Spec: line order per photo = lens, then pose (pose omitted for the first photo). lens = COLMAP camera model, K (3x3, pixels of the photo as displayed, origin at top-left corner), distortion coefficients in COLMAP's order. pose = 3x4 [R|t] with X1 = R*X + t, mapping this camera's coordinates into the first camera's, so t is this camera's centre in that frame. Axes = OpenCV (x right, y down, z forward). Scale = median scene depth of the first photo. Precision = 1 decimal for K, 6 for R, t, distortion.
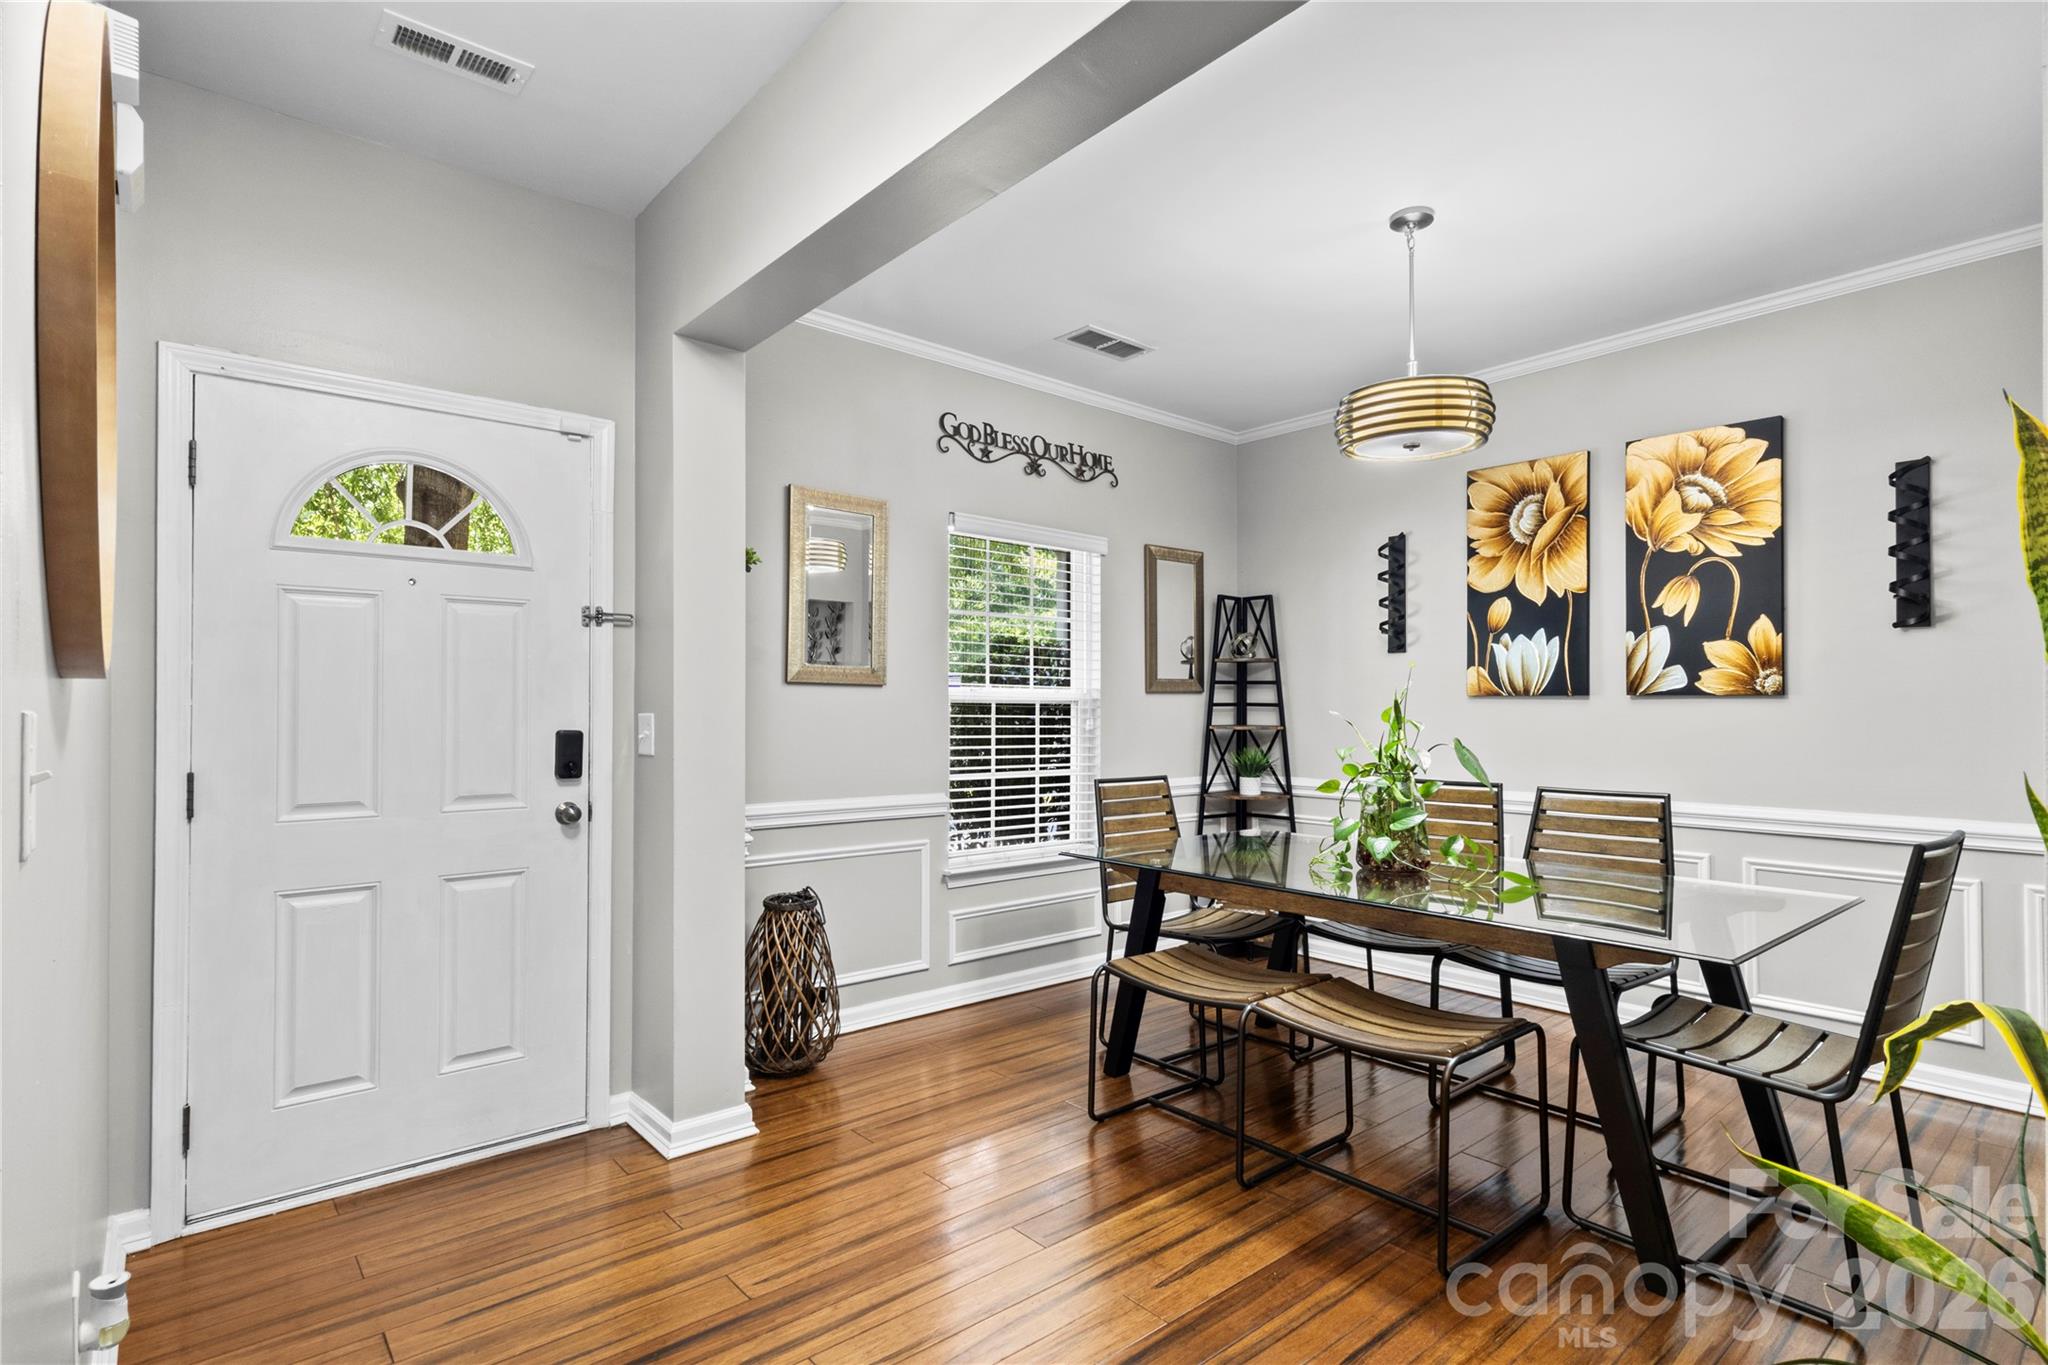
lens RADIAL K [[1005.8, 0, 1033.3], [0, 1005.8, 699.4], [0, 0, 1]] dist [0.006098, 0.000718]
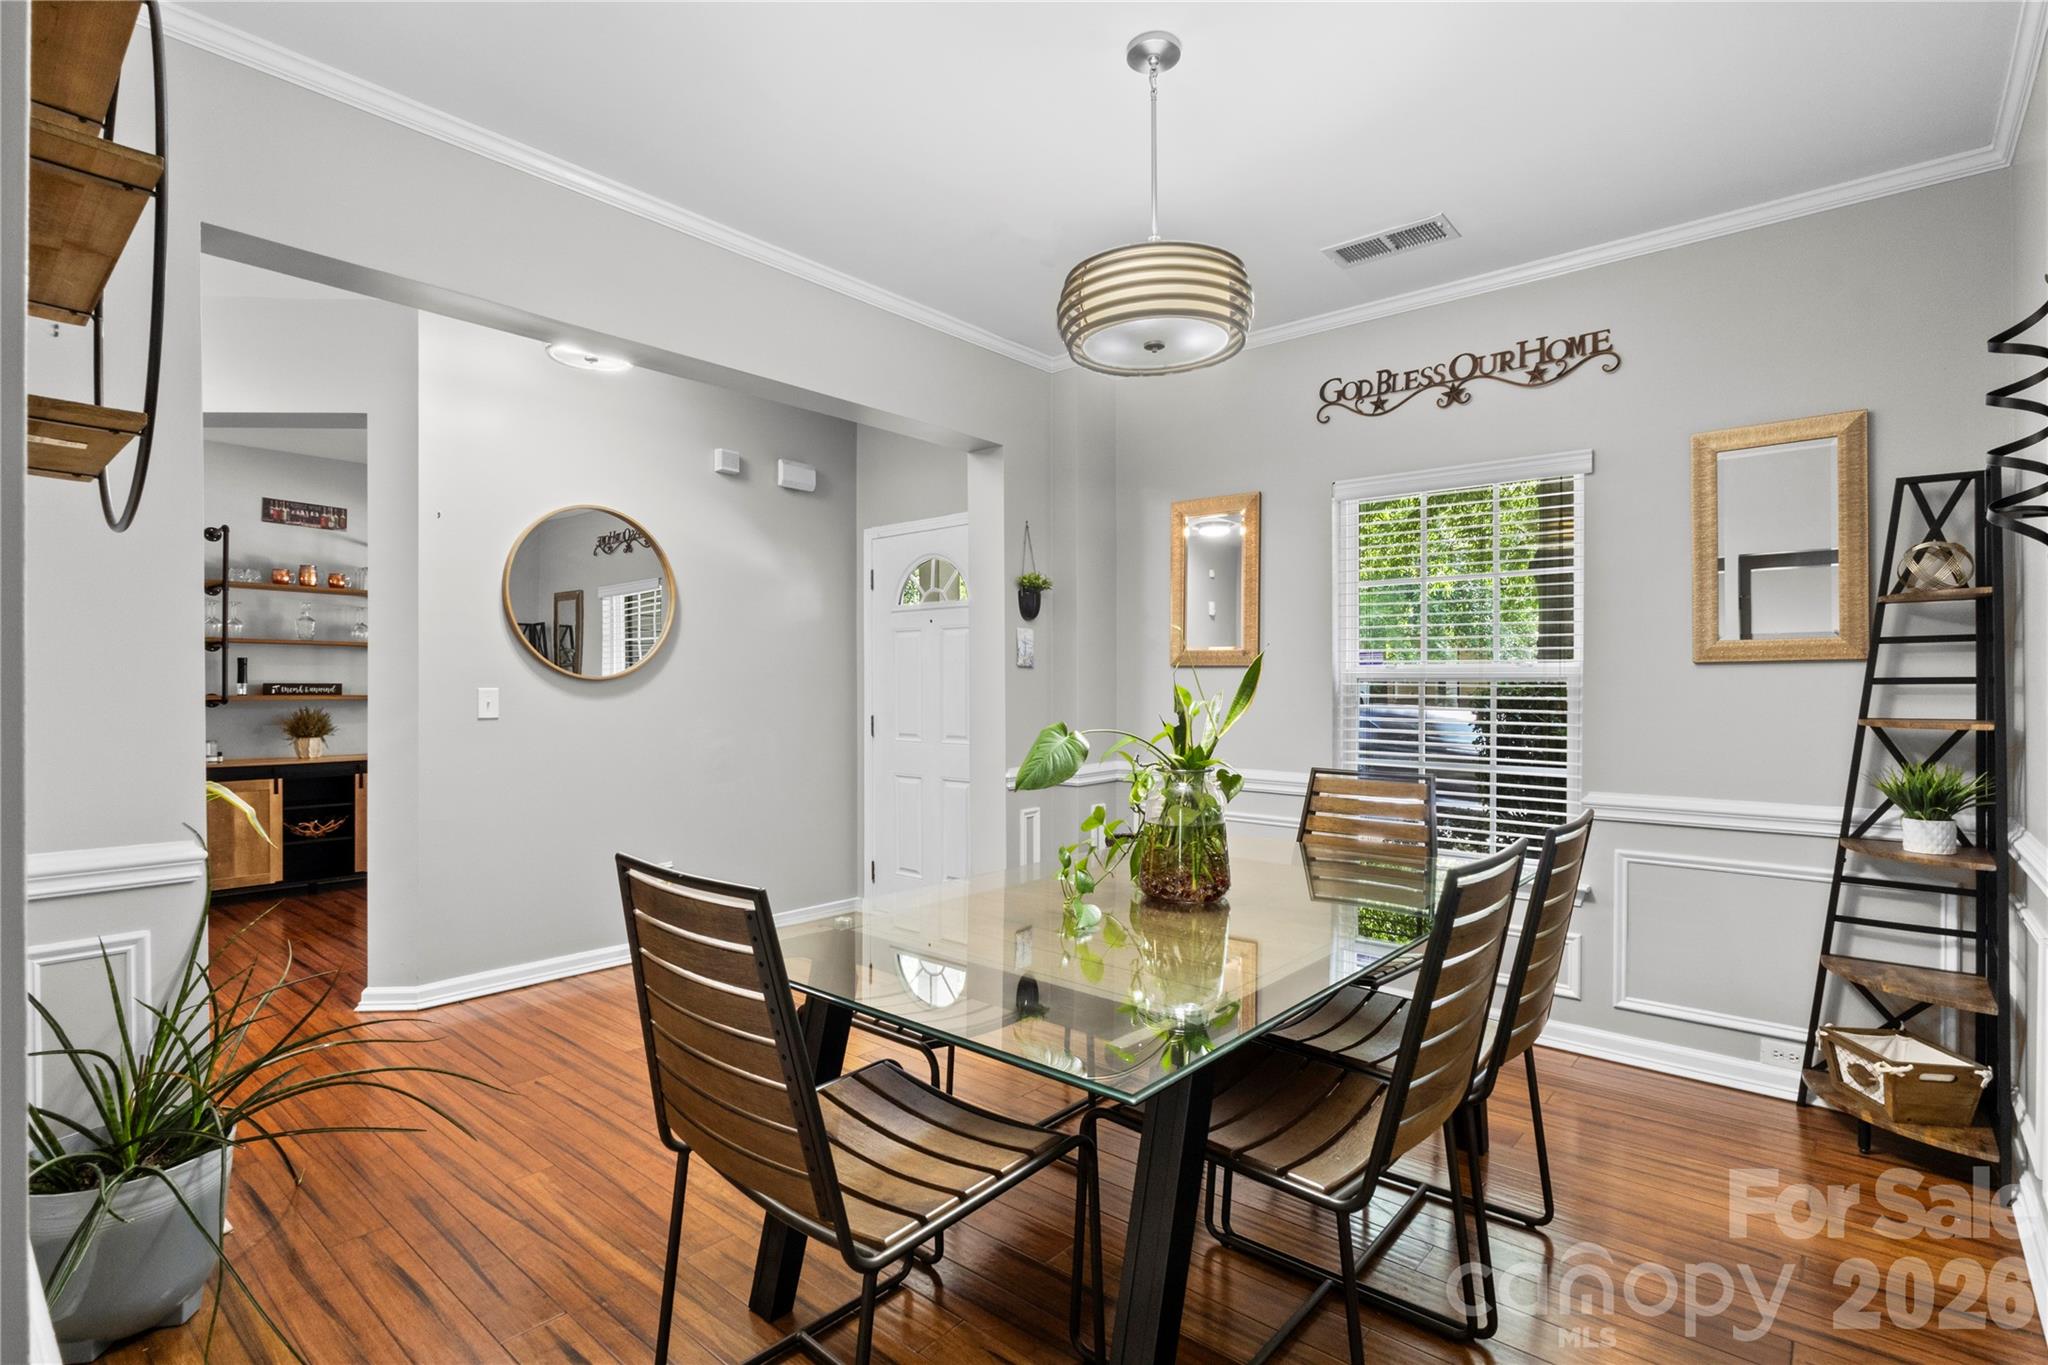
lens RADIAL K [[1005.8, 0, 1024.9], [0, 1005.8, 685.3], [0, 0, 1]] dist [0.006098, 0.000718]
pose [[0.146927, -0.006793, -0.989124, 0.802868], [0.003661, 0.999973, -0.006324, 0.011811], [0.989141, -0.002692, 0.146948, 0.555273]]
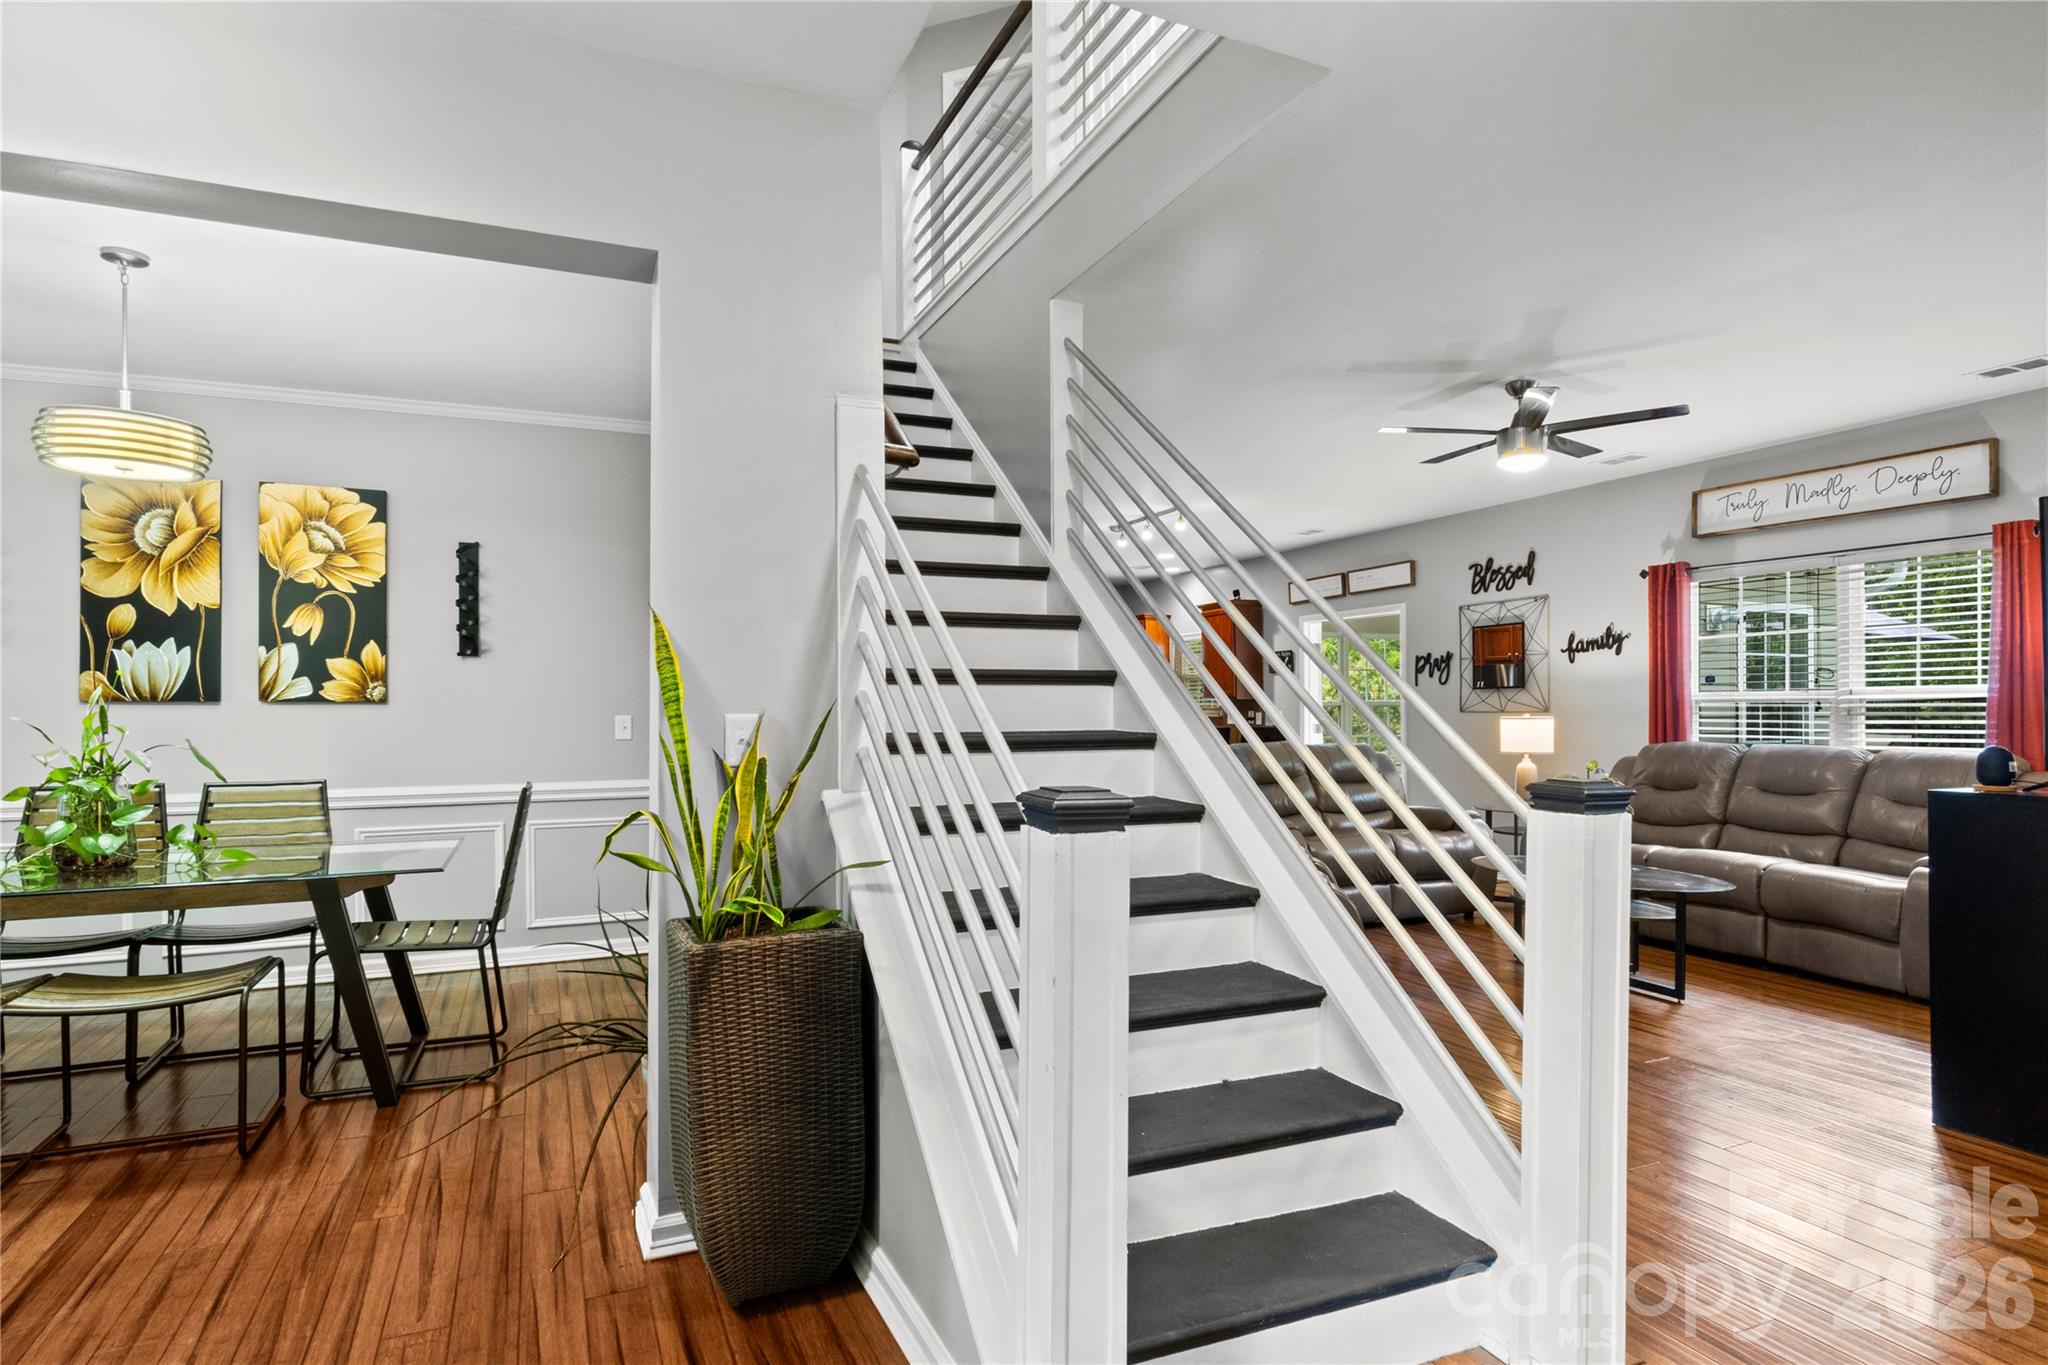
lens RADIAL K [[1090.8, 0, 1017.1], [0, 1090.8, 699.7], [0, 0, 1]] dist [0.000304, -0.000524]
pose [[0.292575, 0.005859, 0.956224, -0.322162], [-0.001687, 0.999983, -0.005611, -0.000778], [-0.956241, 0.000029, 0.292580, -0.176298]]
